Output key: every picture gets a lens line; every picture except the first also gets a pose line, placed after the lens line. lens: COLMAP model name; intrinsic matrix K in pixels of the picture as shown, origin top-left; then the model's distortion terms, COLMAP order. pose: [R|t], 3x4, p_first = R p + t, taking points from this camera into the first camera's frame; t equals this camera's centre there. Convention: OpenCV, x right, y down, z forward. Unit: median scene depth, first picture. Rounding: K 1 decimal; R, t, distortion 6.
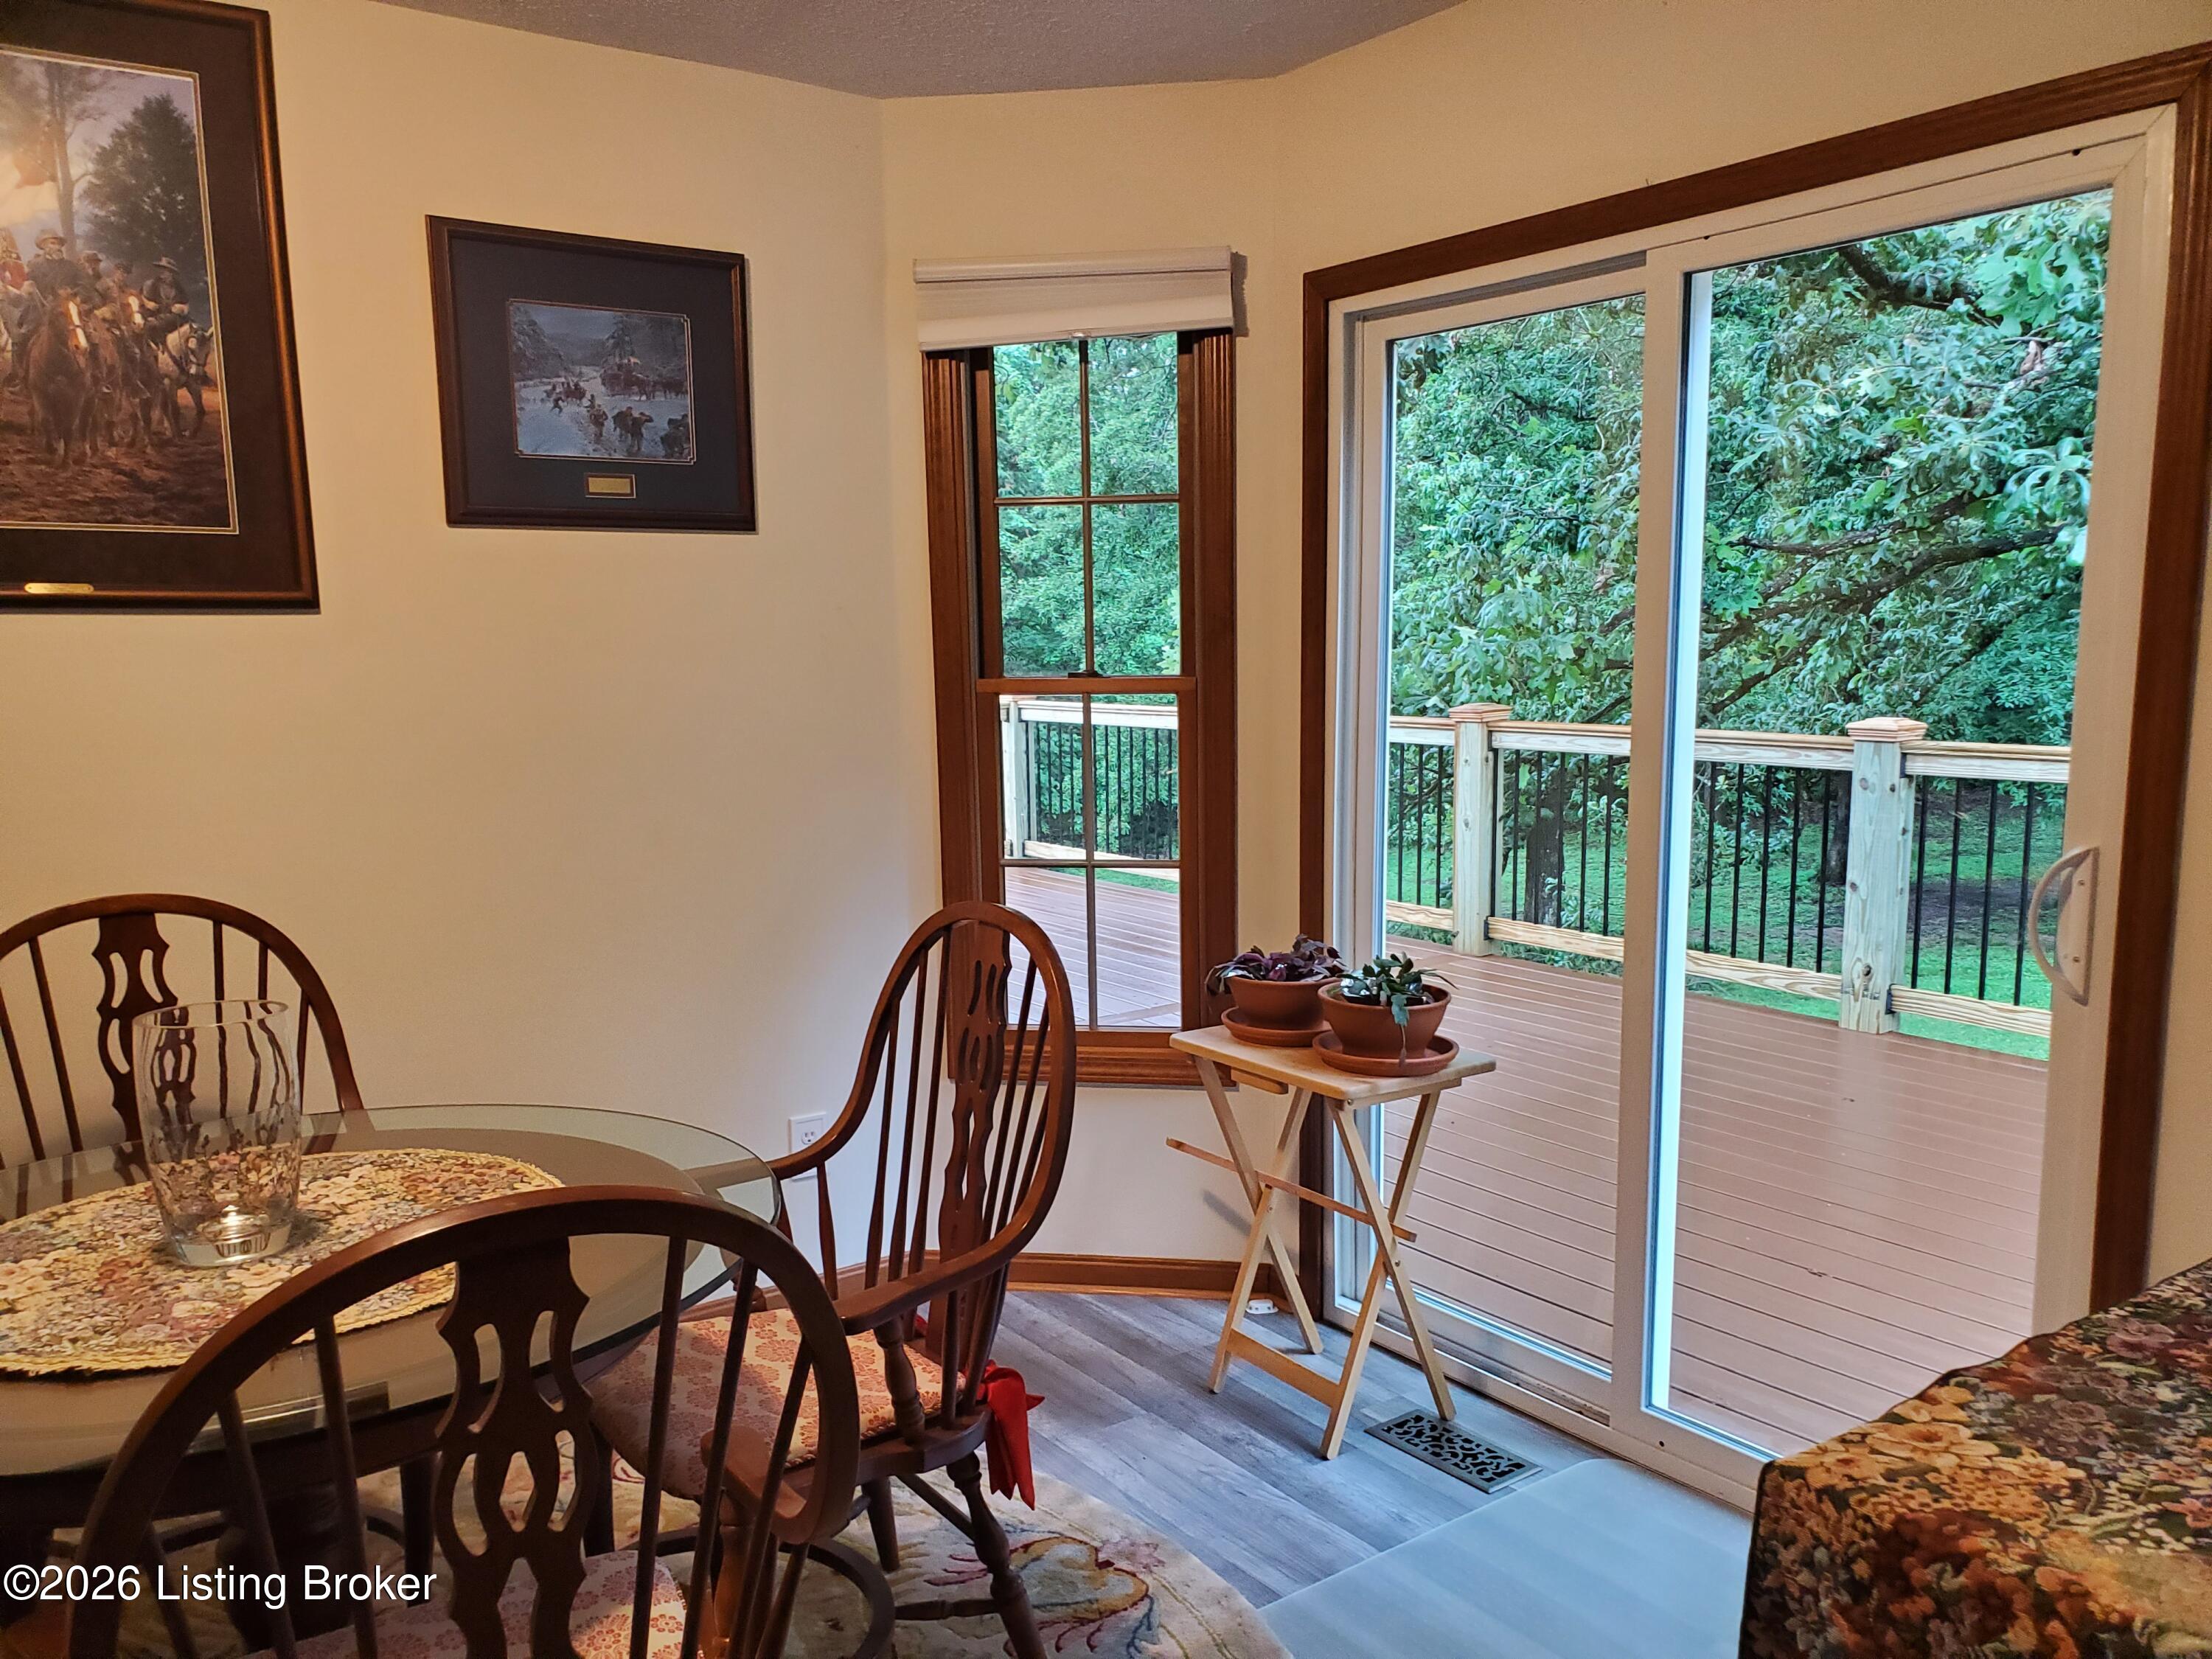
lens RADIAL K [[1744.8, 0, 1126.3], [0, 1744.8, 868.4], [0, 0, 1]] dist [0.033844, -0.001881]
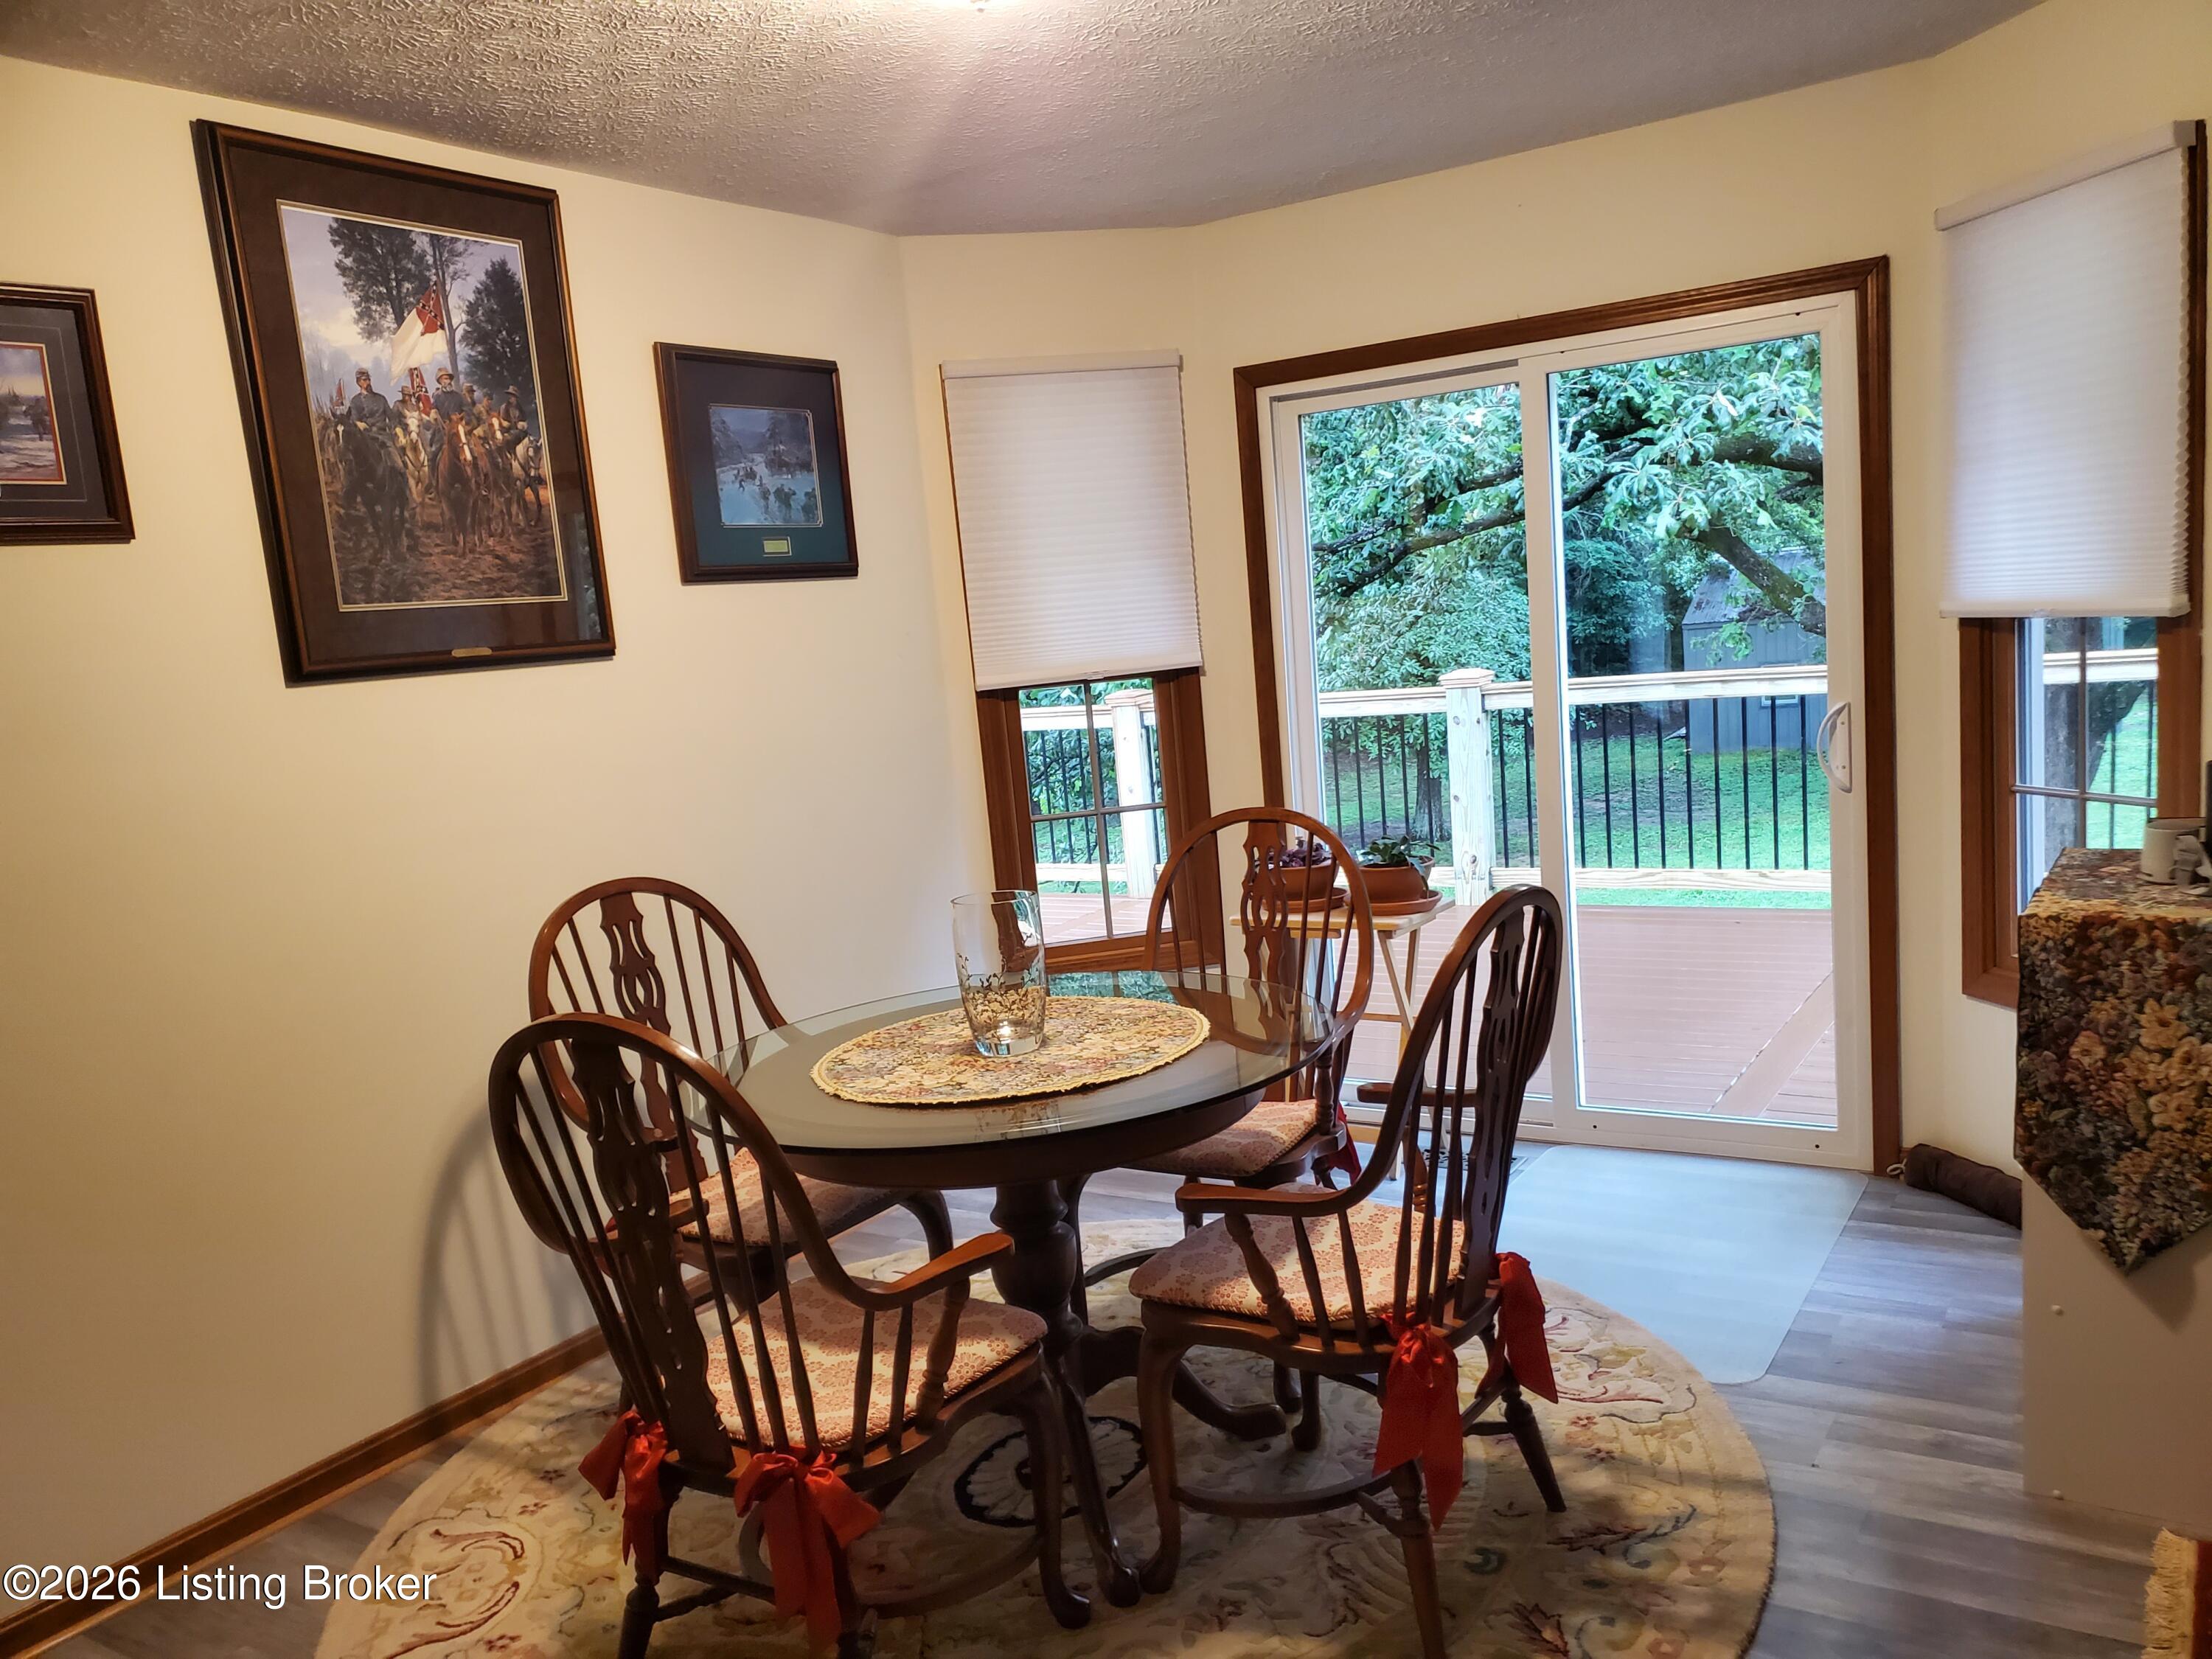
lens RADIAL K [[1744.8, 0, 1139.3], [0, 1744.8, 880.6], [0, 0, 1]] dist [0.033844, -0.001881]
pose [[0.926208, -0.121897, 0.356762, -0.617982], [0.122802, 0.992225, 0.020209, 0.034372], [-0.356452, 0.025094, 0.933977, -0.319992]]
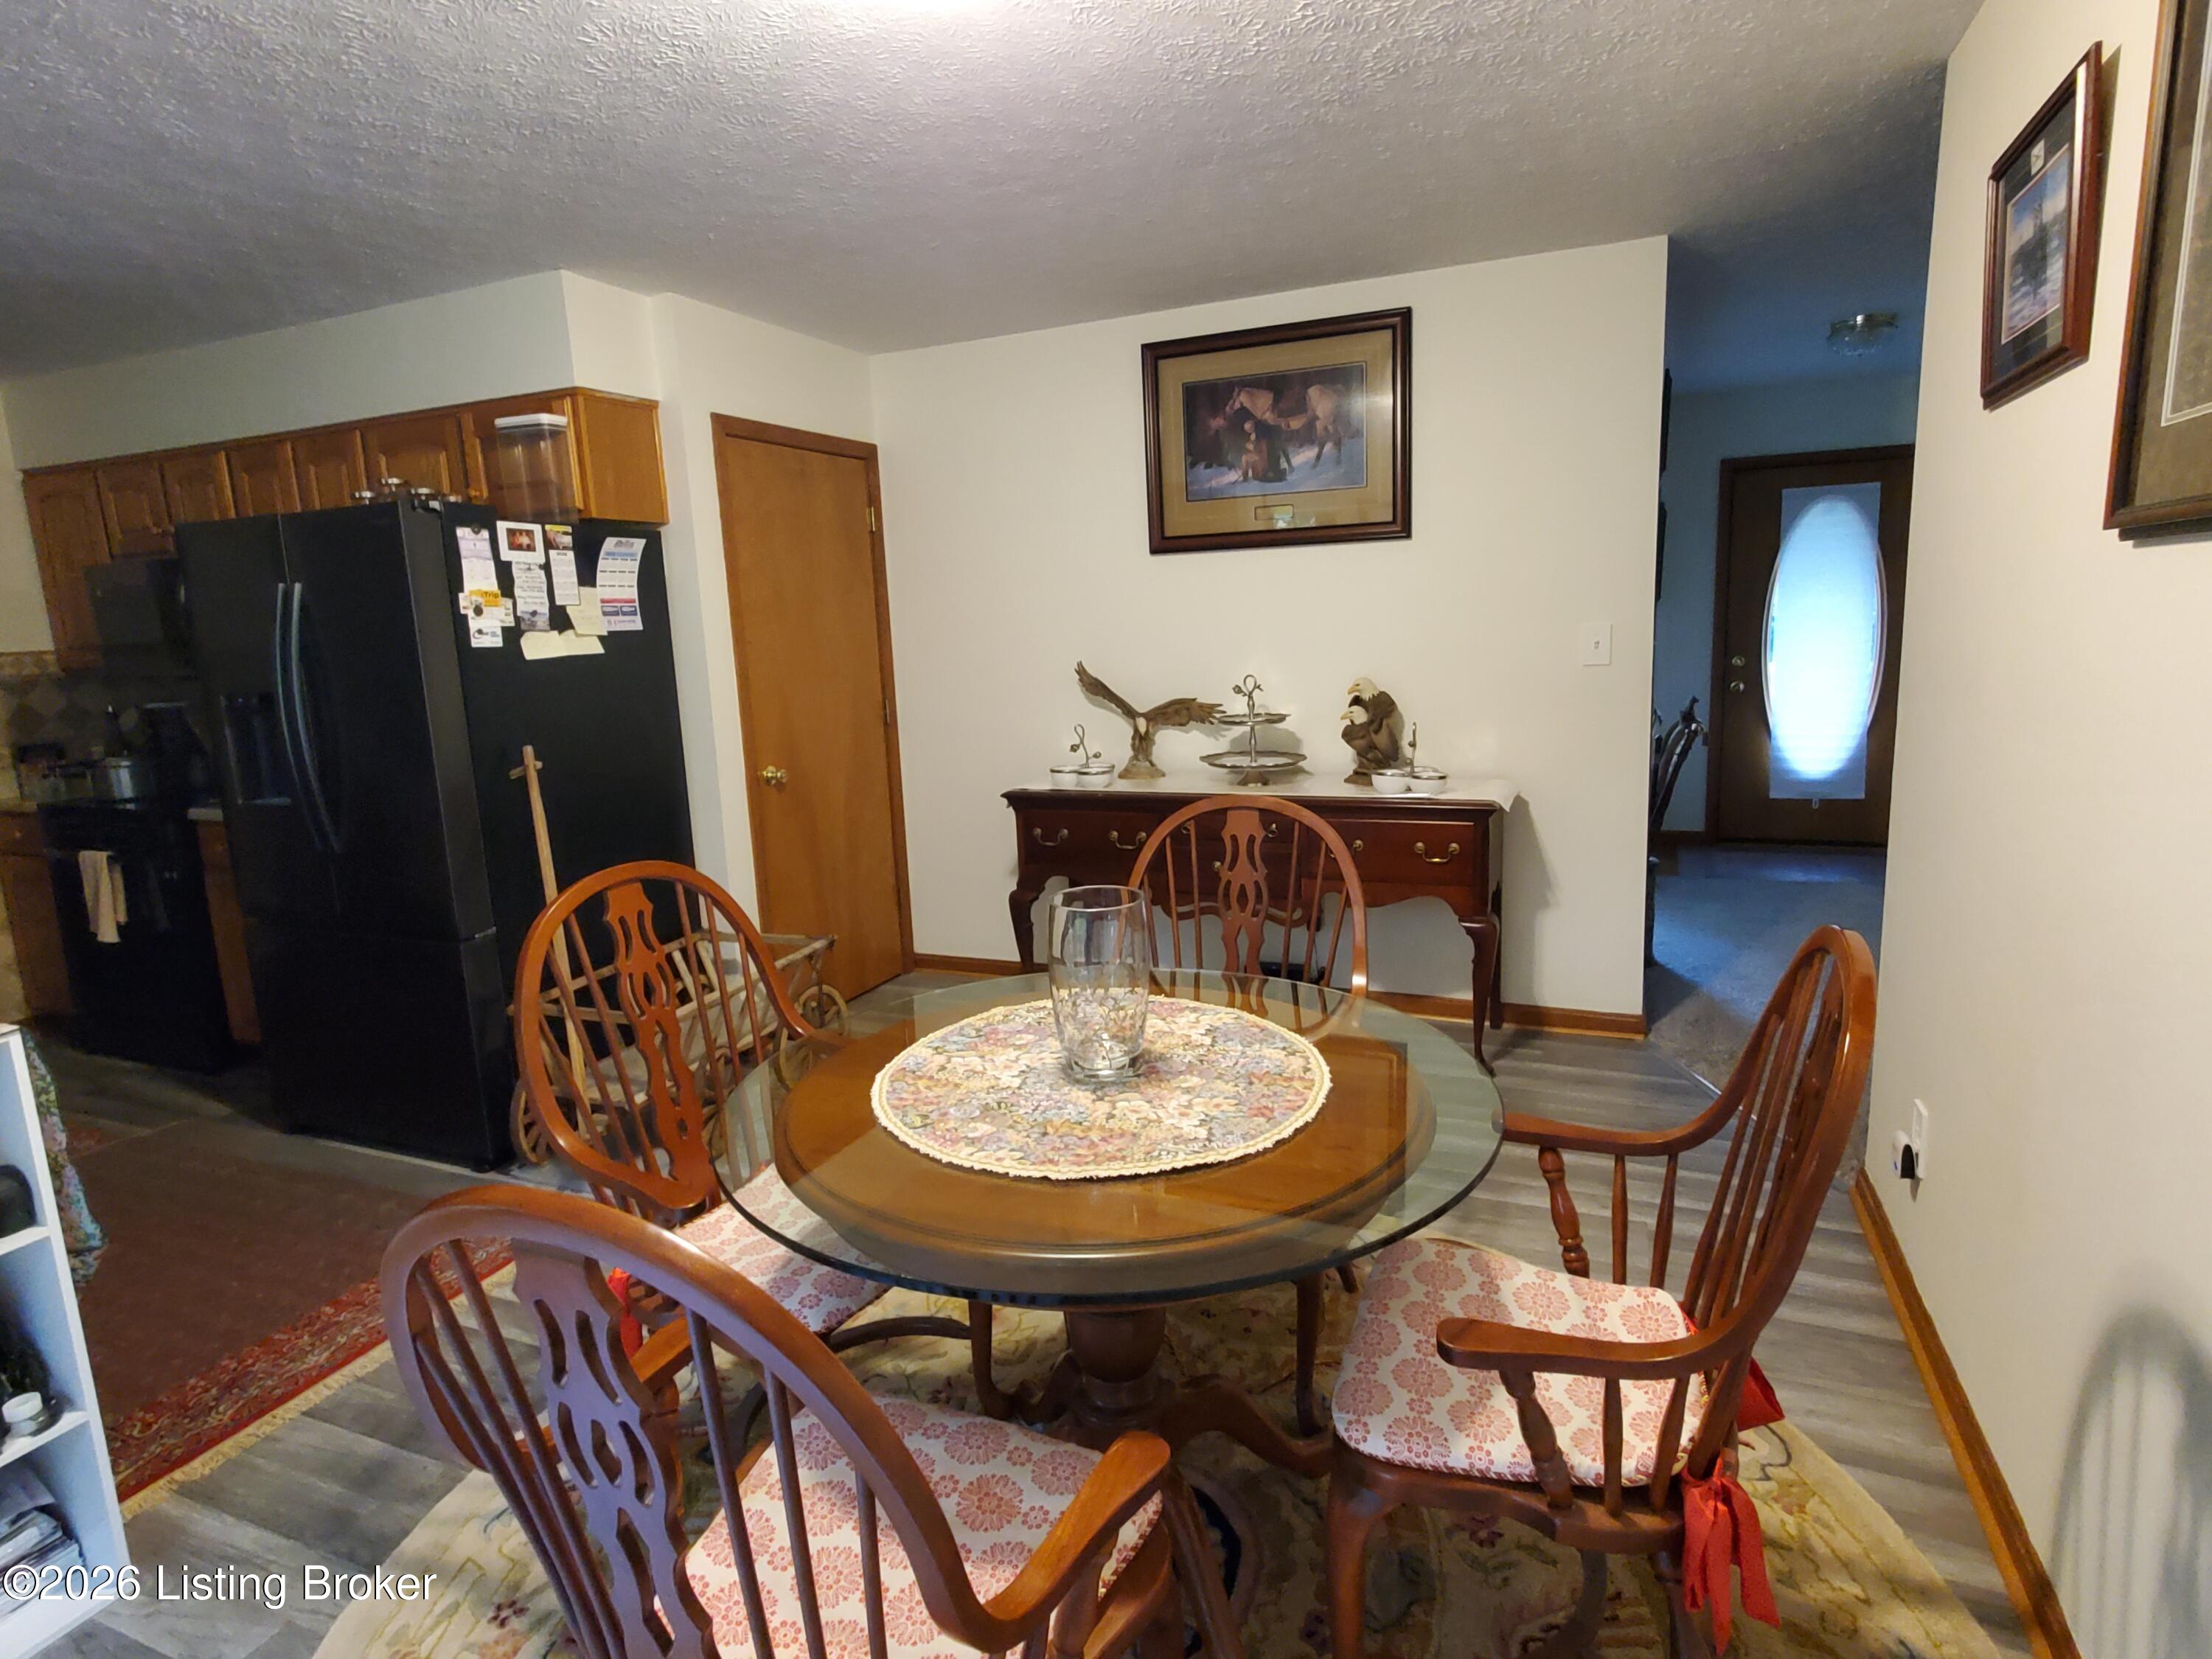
lens RADIAL K [[1196.4, 0, 1118.5], [0, 1196.4, 829.3], [0, 0, 1]] dist [-0.004734, -0.000192]
pose [[-0.856483, 0.141015, -0.496540, -0.050228], [-0.017701, 0.953370, 0.301285, -0.162691], [0.515872, 0.266835, -0.814049, 1.143244]]
